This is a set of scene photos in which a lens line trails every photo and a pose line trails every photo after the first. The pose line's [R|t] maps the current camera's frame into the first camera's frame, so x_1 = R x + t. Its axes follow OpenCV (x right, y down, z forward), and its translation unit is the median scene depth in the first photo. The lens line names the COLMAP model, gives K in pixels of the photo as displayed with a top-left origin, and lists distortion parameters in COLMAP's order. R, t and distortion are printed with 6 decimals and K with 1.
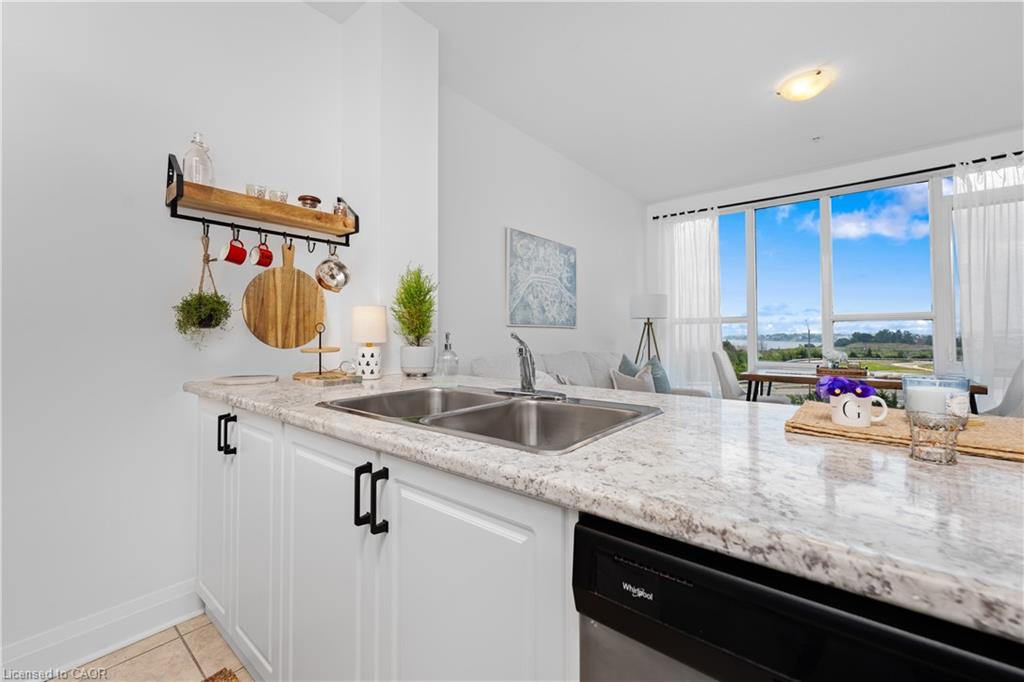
lens RADIAL K [[424.0, 0, 506.7], [0, 424.0, 326.4], [0, 0, 1]] dist [-0.001732, -0.000236]
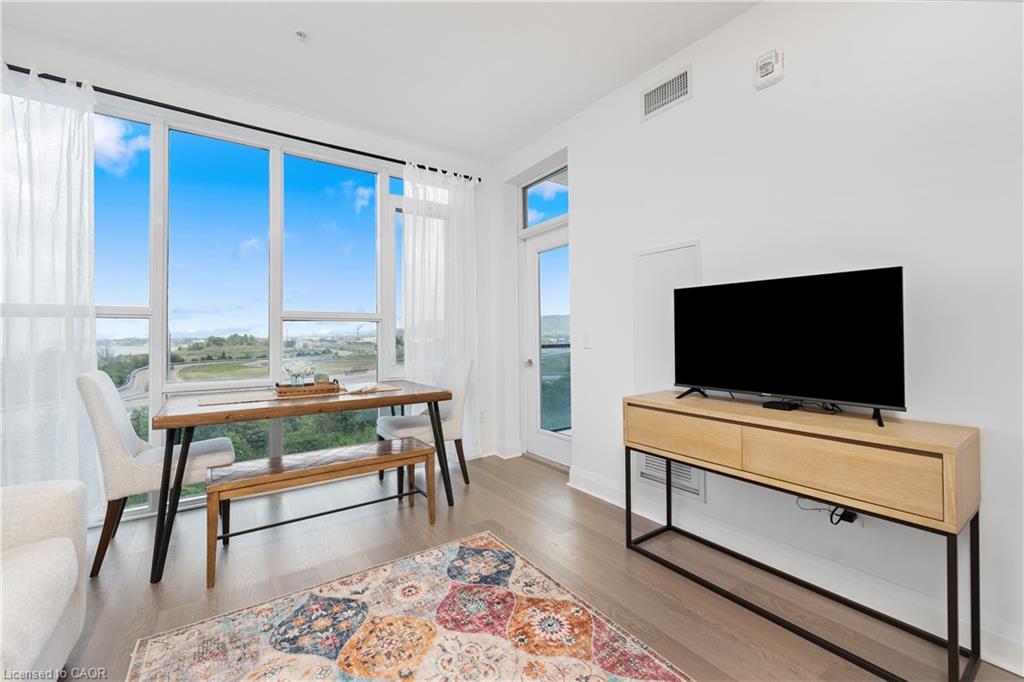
lens RADIAL K [[418.6, 0, 507.2], [0, 418.6, 329.7], [0, 0, 1]] dist [-0.000768, -0.000189]
pose [[0.261882, 0.016900, 0.964952, 0.372470], [-0.015178, 0.999795, -0.013390, 0.018363], [-0.964980, -0.011140, 0.262085, 0.957738]]
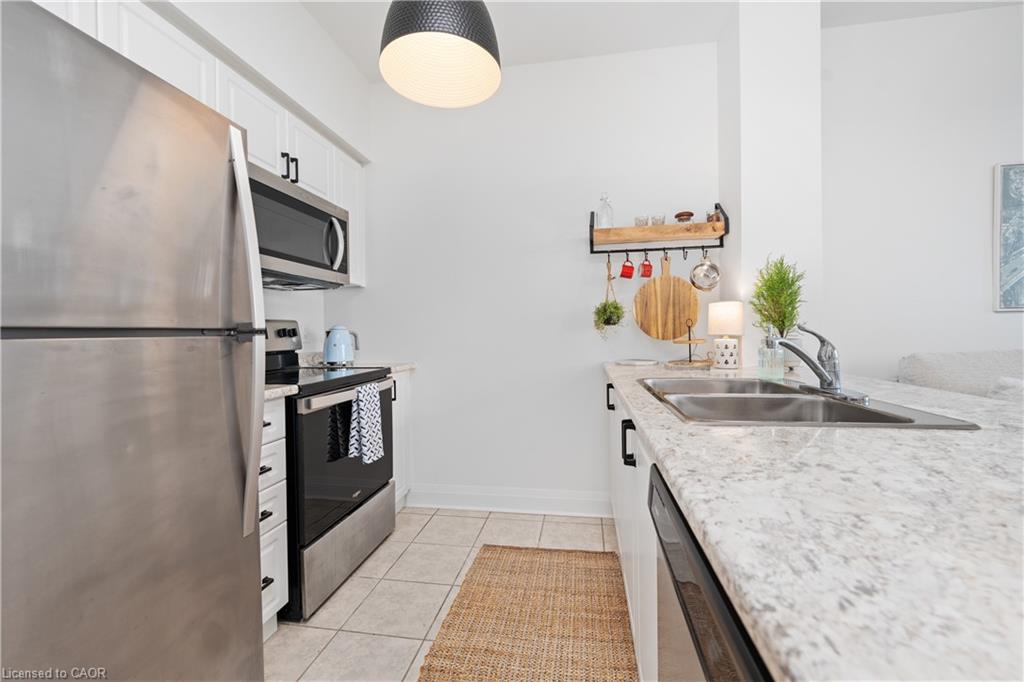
lens RADIAL K [[421.7, 0, 516.5], [0, 421.7, 338.7], [0, 0, 1]] dist [-0.000062, 0.000034]
pose [[0.509720, 0.006105, -0.860319, 0.320267], [0.031492, 0.999172, 0.025748, 0.001852], [0.859764, -0.040217, 0.509106, -0.020496]]
